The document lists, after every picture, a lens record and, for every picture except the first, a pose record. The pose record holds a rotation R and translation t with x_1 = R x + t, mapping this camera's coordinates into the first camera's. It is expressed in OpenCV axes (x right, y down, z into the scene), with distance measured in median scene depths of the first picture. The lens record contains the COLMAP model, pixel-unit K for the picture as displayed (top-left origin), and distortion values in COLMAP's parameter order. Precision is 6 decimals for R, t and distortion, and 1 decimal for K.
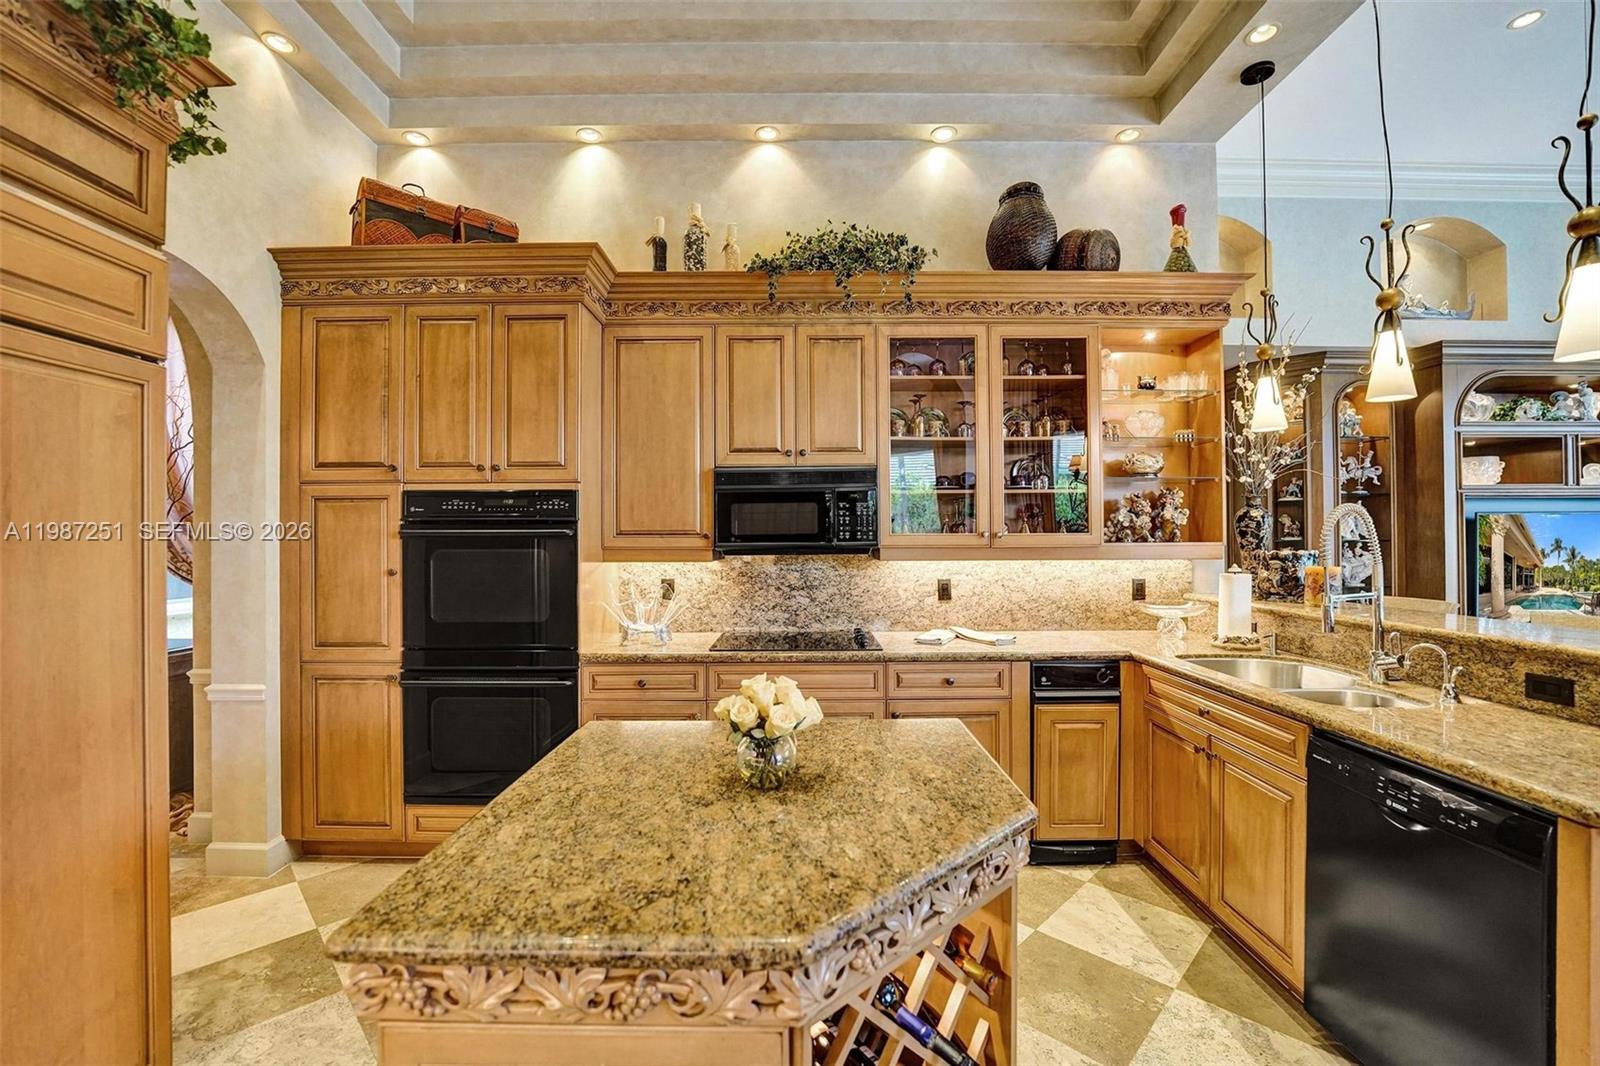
lens RADIAL K [[660.2, 0, 794.8], [0, 660.2, 530.9], [0, 0, 1]] dist [-0.023259, 0.001952]
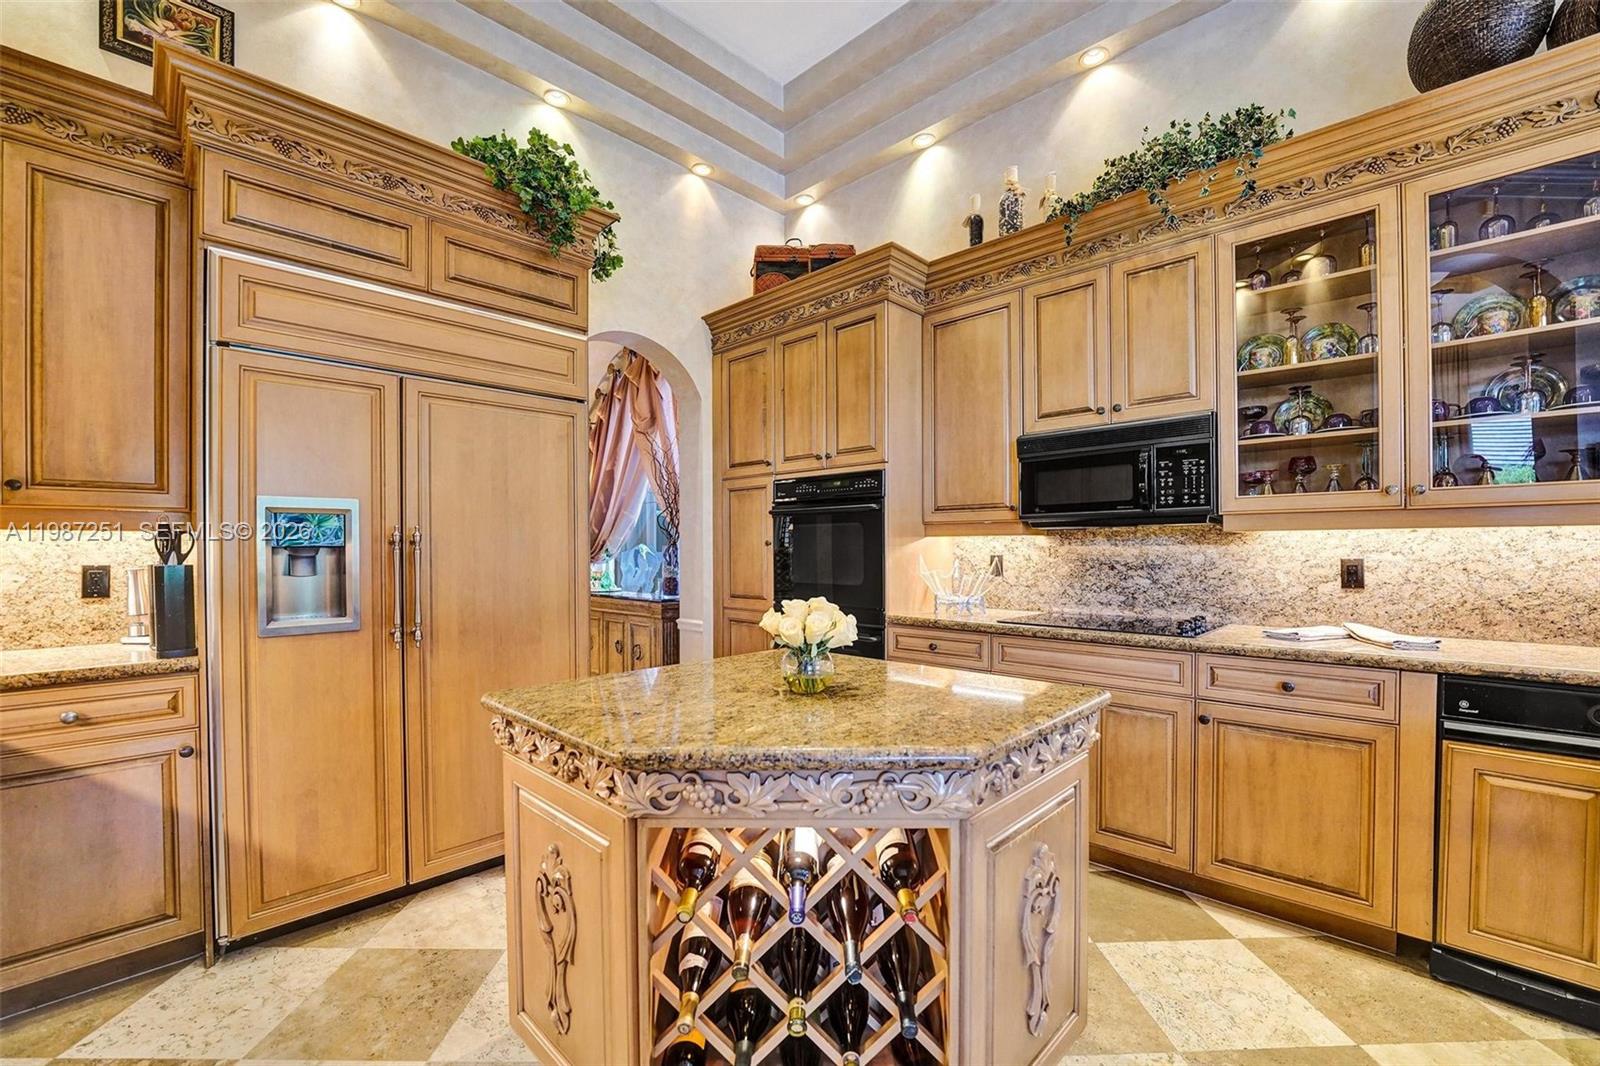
lens RADIAL K [[660.2, 0, 791.1], [0, 660.2, 552.4], [0, 0, 1]] dist [-0.023259, 0.001952]
pose [[0.718735, 0.006755, -0.695252, 0.306936], [0.007924, 0.999808, 0.017907, 0.053164], [0.695239, -0.018379, 0.718543, 0.073990]]
